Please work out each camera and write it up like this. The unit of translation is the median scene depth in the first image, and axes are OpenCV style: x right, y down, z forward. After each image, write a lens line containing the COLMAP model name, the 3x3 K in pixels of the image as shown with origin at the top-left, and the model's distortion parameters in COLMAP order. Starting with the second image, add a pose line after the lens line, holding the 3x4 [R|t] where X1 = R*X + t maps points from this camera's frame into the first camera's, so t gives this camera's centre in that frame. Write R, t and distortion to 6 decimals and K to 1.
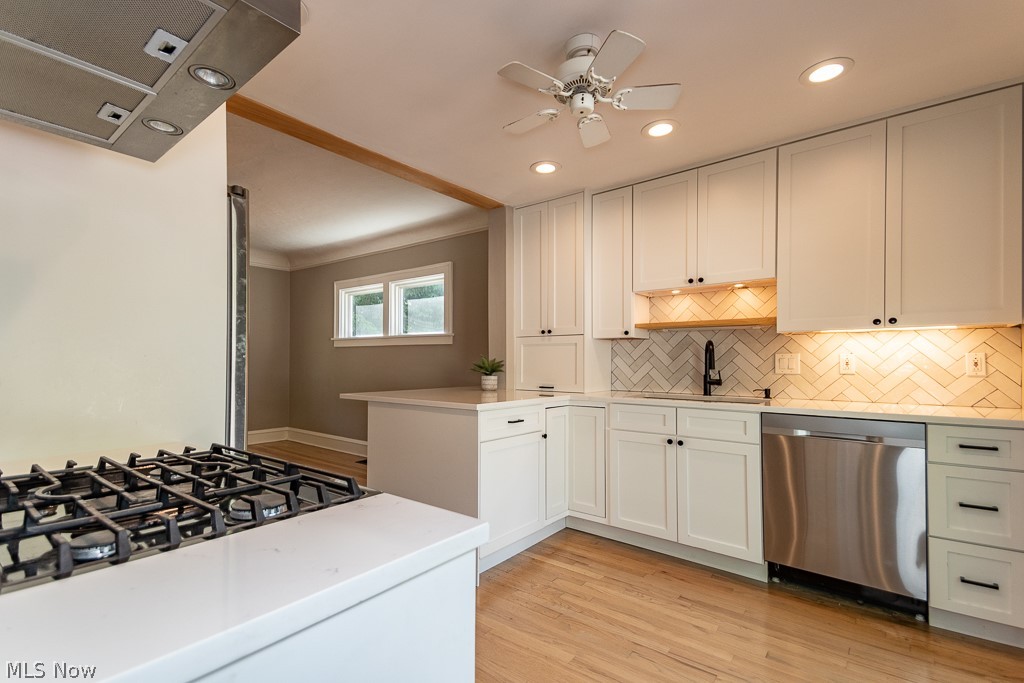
lens RADIAL K [[474.0, 0, 506.3], [0, 474.0, 356.6], [0, 0, 1]] dist [0.054871, -0.003891]
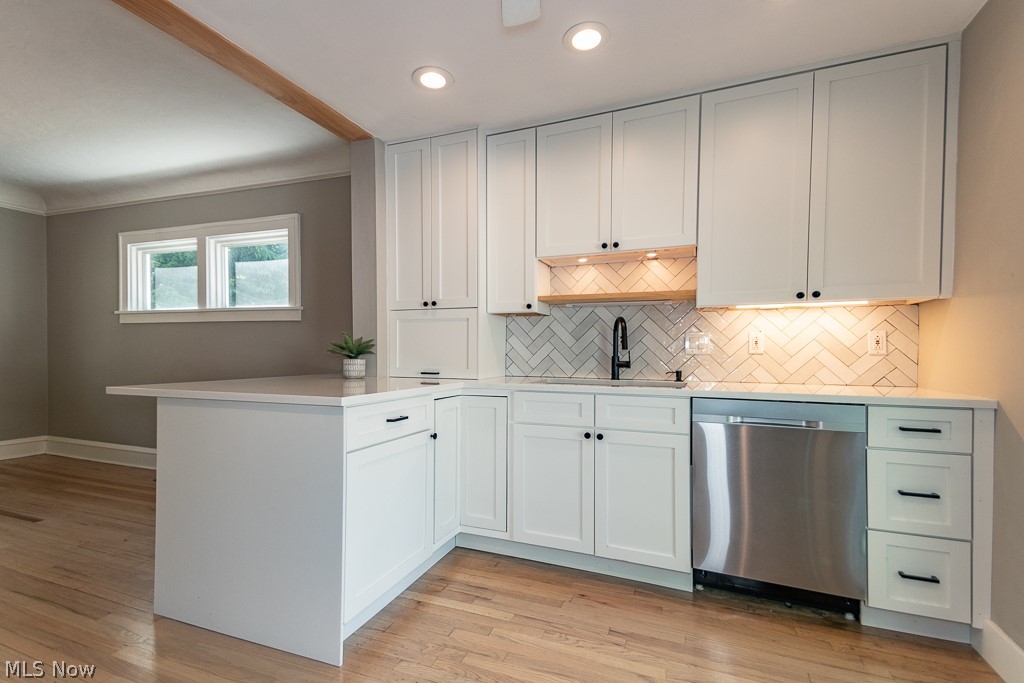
lens RADIAL K [[474.0, 0, 504.3], [0, 474.0, 355.0], [0, 0, 1]] dist [0.054871, -0.003891]
pose [[0.958114, -0.001097, 0.286385, -0.028787], [-0.005094, 0.999769, 0.020872, 0.019786], [-0.286342, -0.021457, 0.957887, 0.234343]]
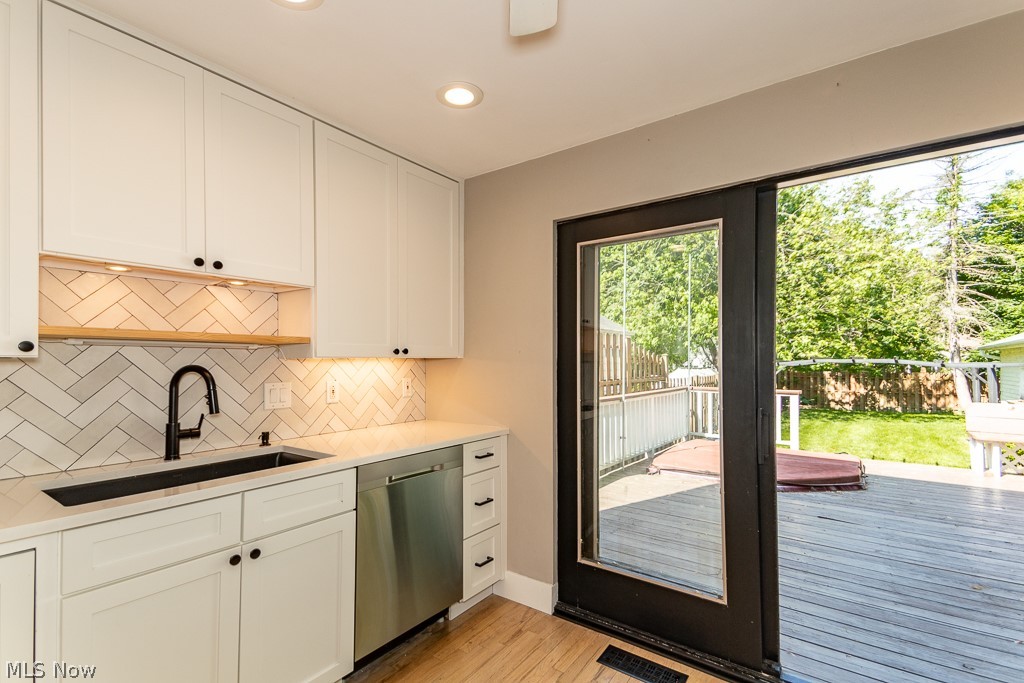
lens RADIAL K [[474.0, 0, 507.5], [0, 474.0, 352.3], [0, 0, 1]] dist [0.054871, -0.003891]
pose [[-0.039179, 0.015011, 0.999119, -0.200620], [-0.010008, 0.999831, -0.015415, -0.045848], [-0.999182, -0.010604, -0.039022, 0.658359]]
